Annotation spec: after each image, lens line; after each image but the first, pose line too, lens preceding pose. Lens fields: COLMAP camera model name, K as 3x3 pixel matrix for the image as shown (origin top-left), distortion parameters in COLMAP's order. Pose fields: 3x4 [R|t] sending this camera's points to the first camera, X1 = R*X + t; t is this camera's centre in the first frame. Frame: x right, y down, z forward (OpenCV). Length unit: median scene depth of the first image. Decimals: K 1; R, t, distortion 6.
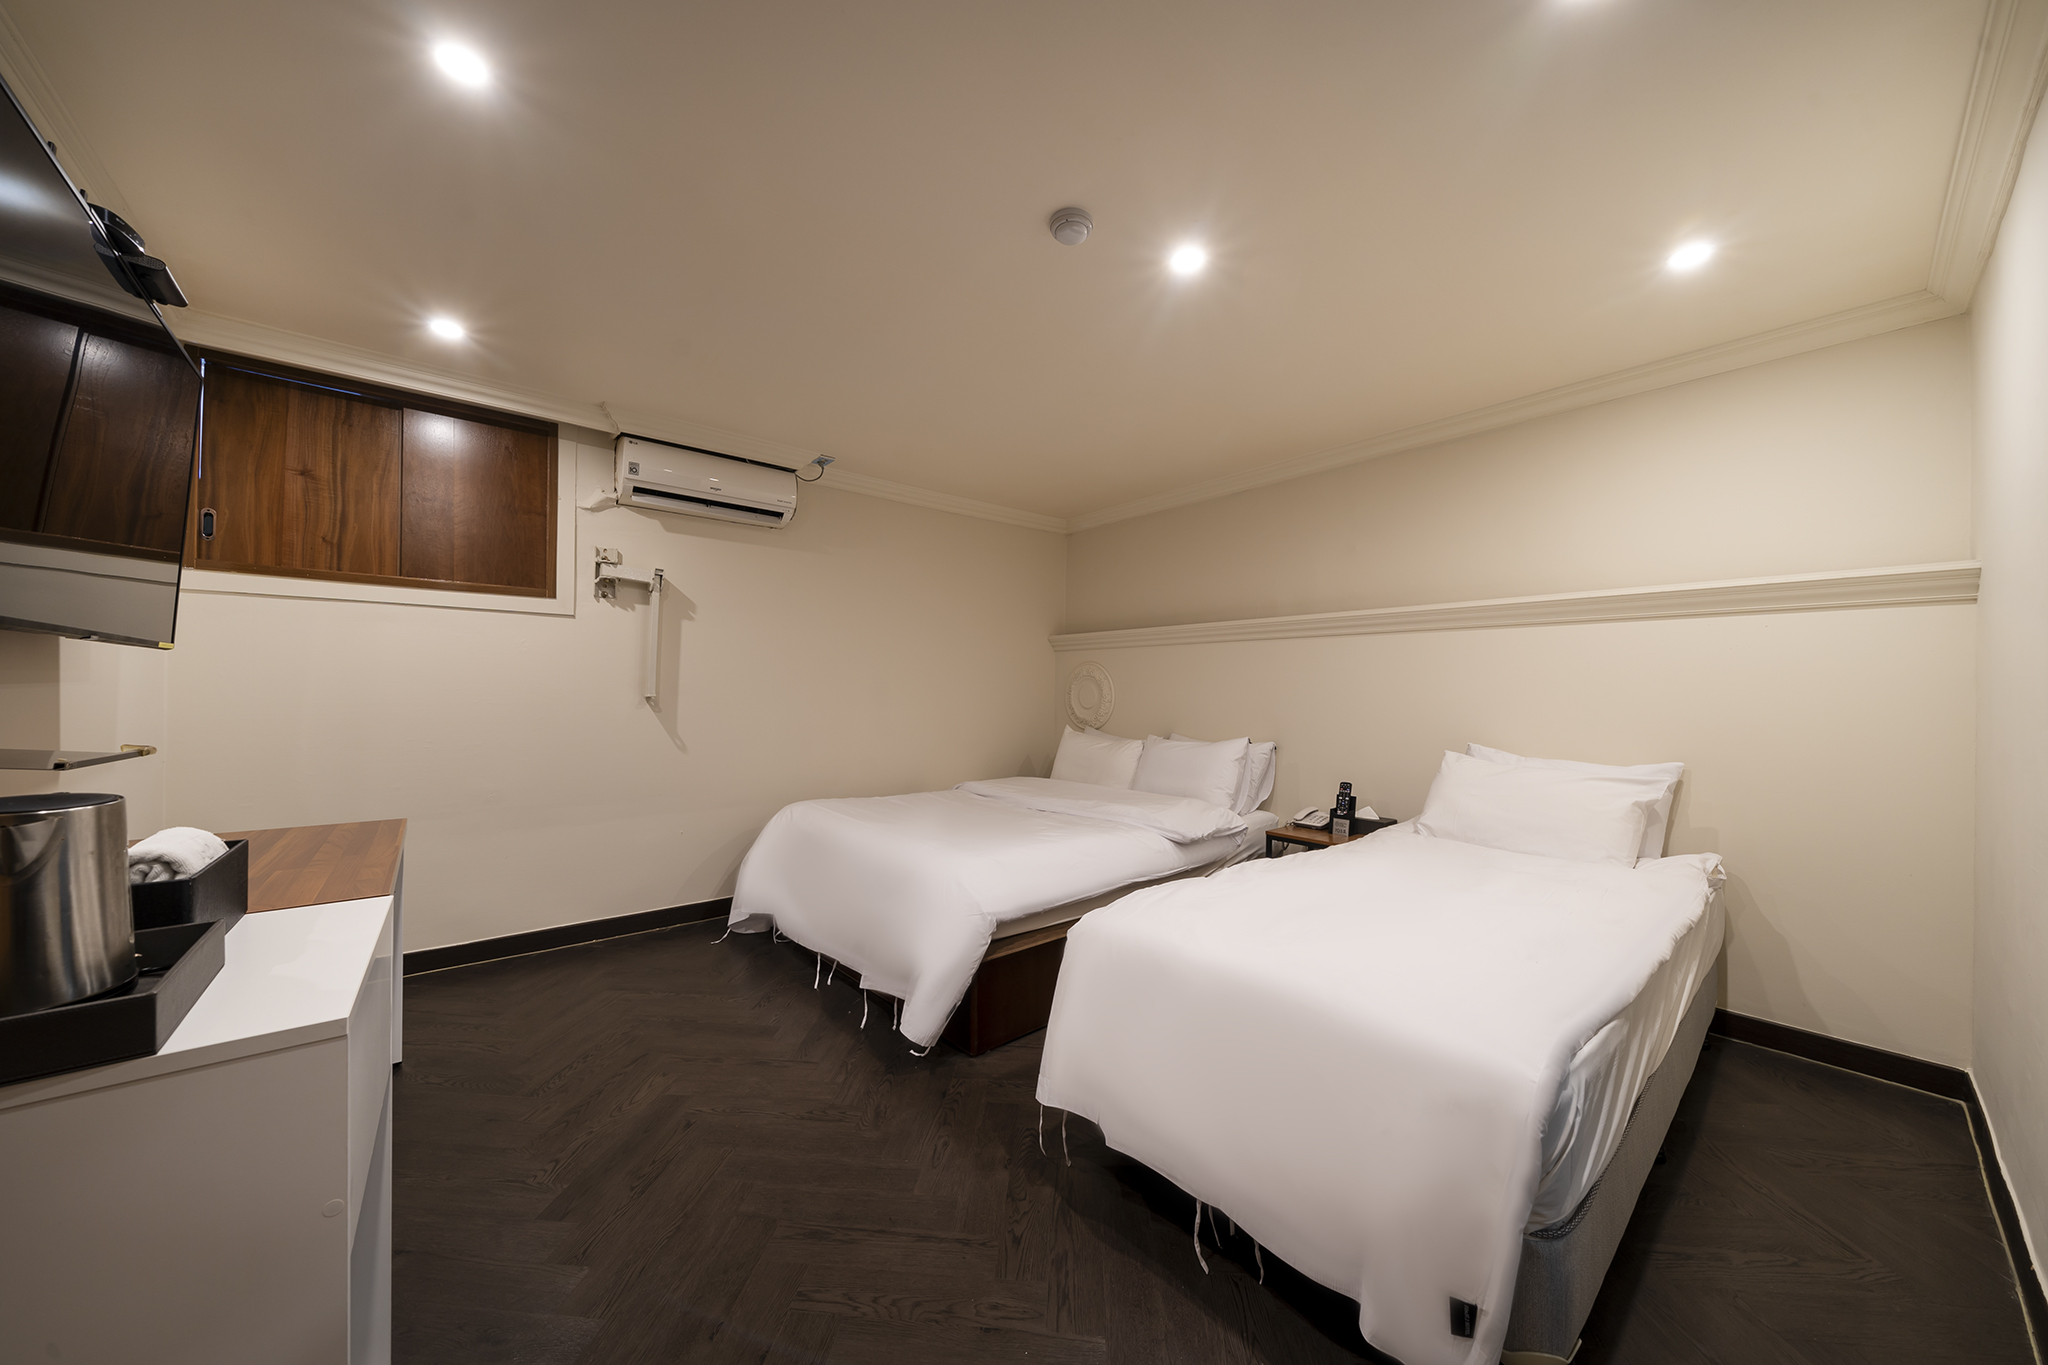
lens RADIAL K [[700.9, 0, 1022.5], [0, 700.9, 688.4], [0, 0, 1]] dist [-0.002185, -0.000197]
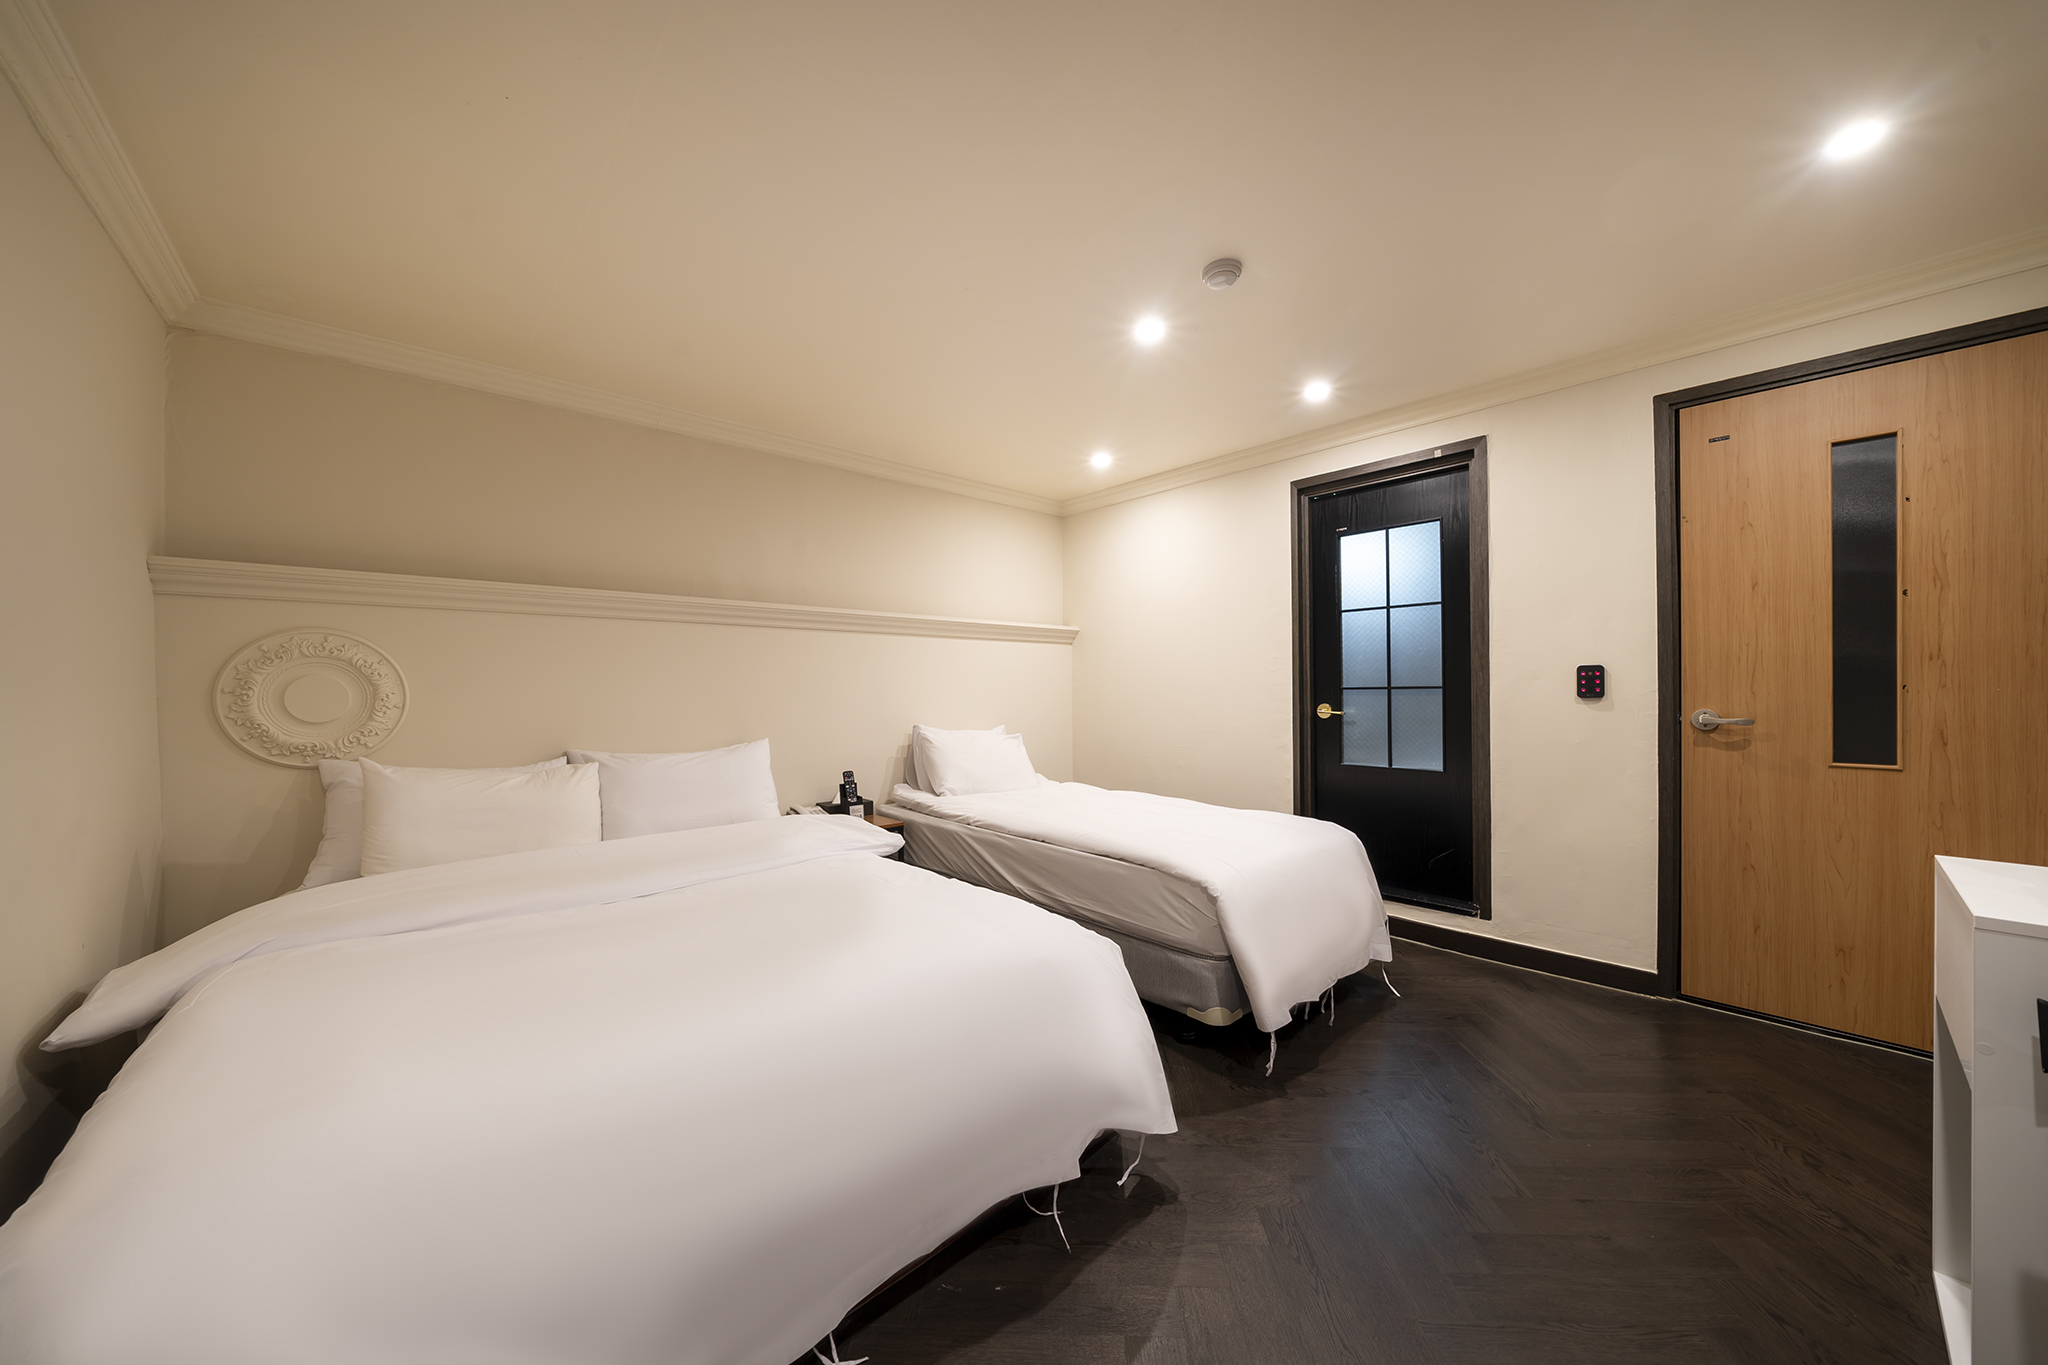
lens RADIAL K [[700.9, 0, 1022.5], [0, 700.9, 688.4], [0, 0, 1]] dist [-0.002185, -0.000197]
pose [[-0.033121, -0.011842, 0.999381, -0.552881], [-0.002025, 0.999929, 0.011781, -0.003189], [-0.999449, -0.001634, -0.033143, 0.710287]]
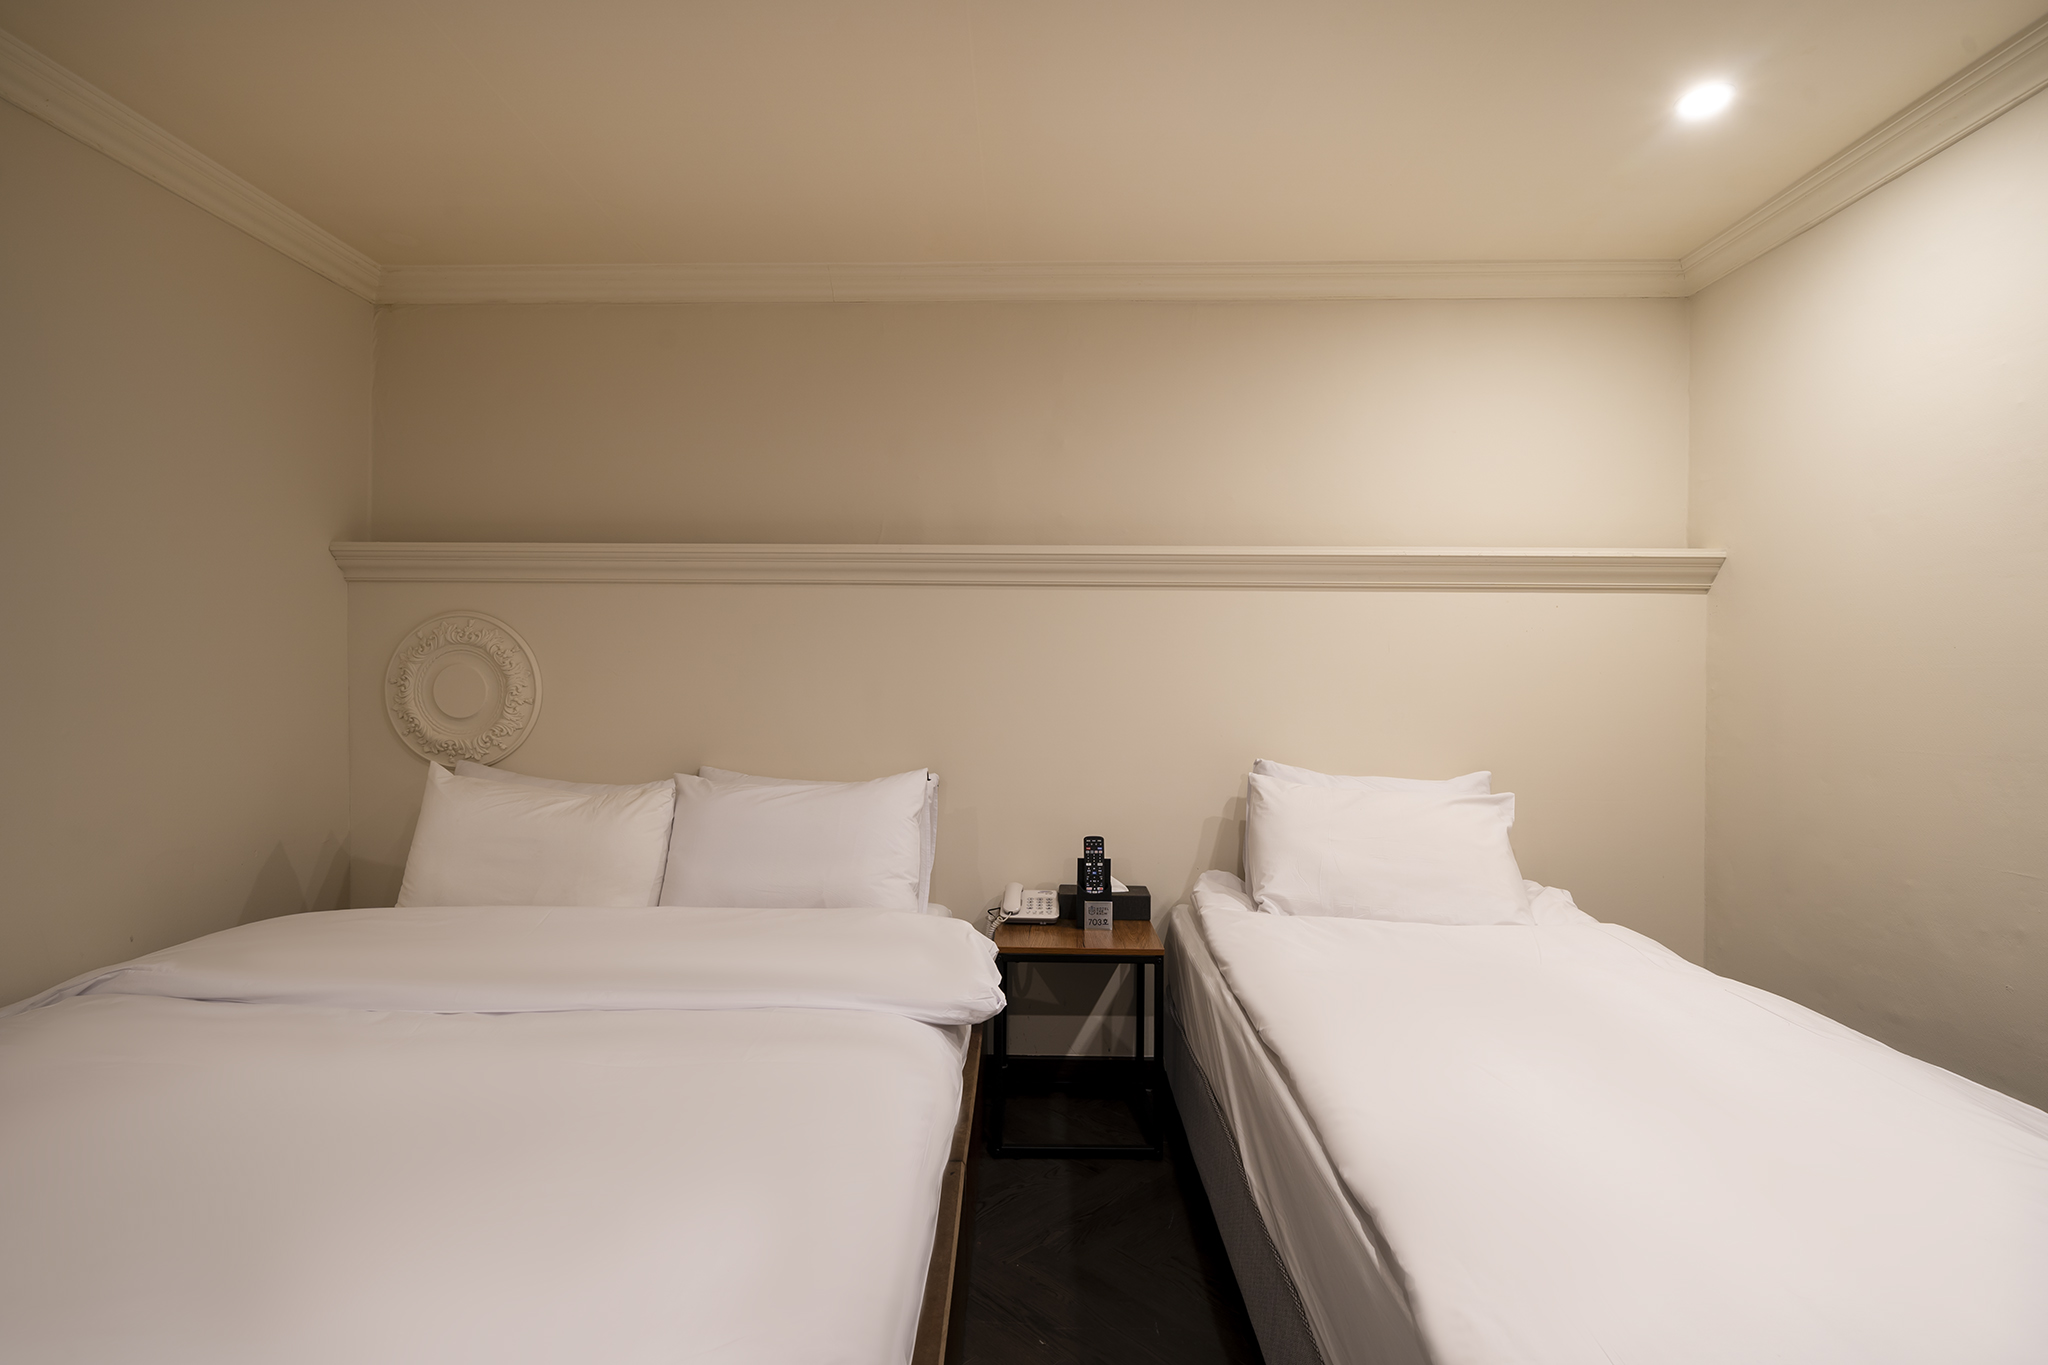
lens RADIAL K [[988.4, 0, 1017.5], [0, 988.4, 675.4], [0, 0, 1]] dist [0.002672, 0.000286]
pose [[0.656619, -0.006569, 0.754194, -0.189216], [-0.005739, 0.999890, 0.013706, -0.011224], [-0.754200, -0.013328, 0.656509, 0.464825]]
